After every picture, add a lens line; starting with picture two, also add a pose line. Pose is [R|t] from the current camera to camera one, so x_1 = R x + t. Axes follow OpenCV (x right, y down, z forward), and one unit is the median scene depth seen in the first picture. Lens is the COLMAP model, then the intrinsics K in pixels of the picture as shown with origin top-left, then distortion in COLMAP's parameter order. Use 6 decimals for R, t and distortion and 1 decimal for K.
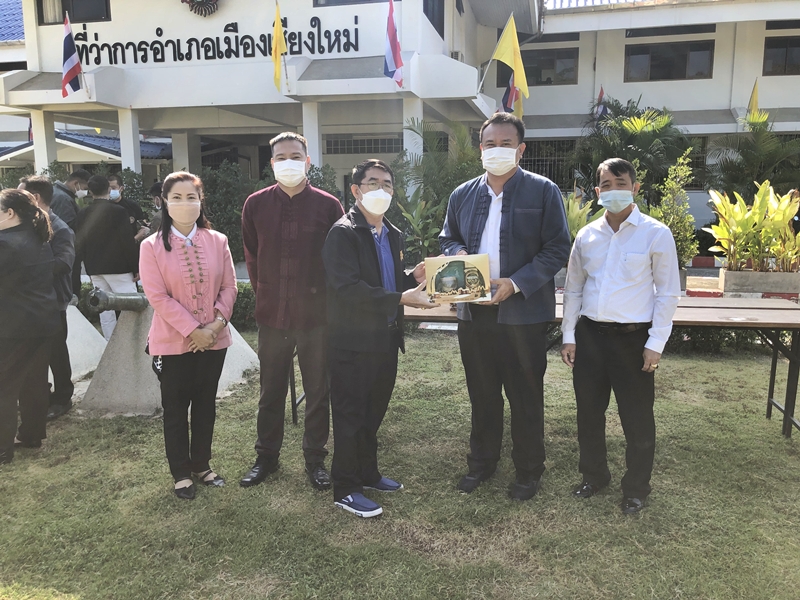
lens RADIAL K [[646.3, 0, 400.0], [0, 646.3, 300.0], [0, 0, 1]] dist [-0.004109, 0.002870]
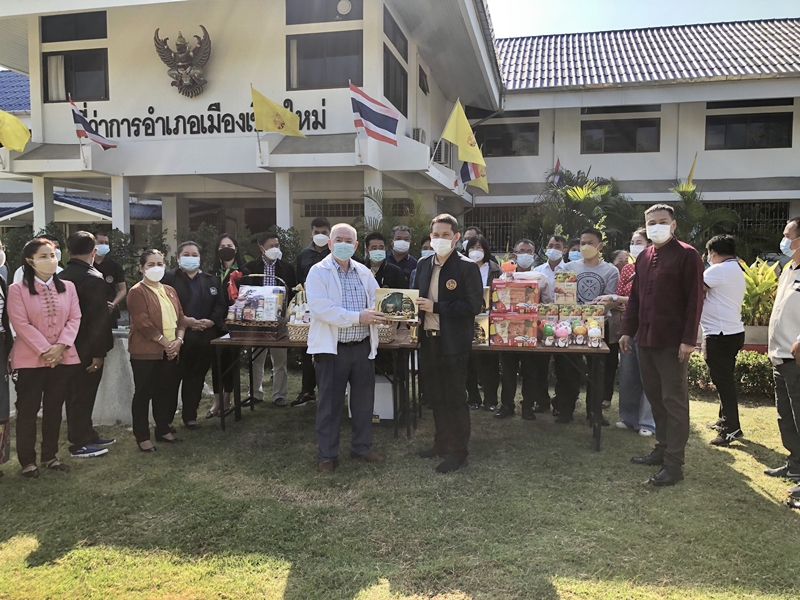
lens RADIAL K [[646.3, 0, 400.0], [0, 646.3, 300.0], [0, 0, 1]] dist [-0.004109, 0.002870]
pose [[0.999940, 0.008741, 0.006572, 0.059776], [-0.008106, 0.995802, -0.091179, 0.016727], [-0.007341, 0.091120, 0.995813, -0.101721]]
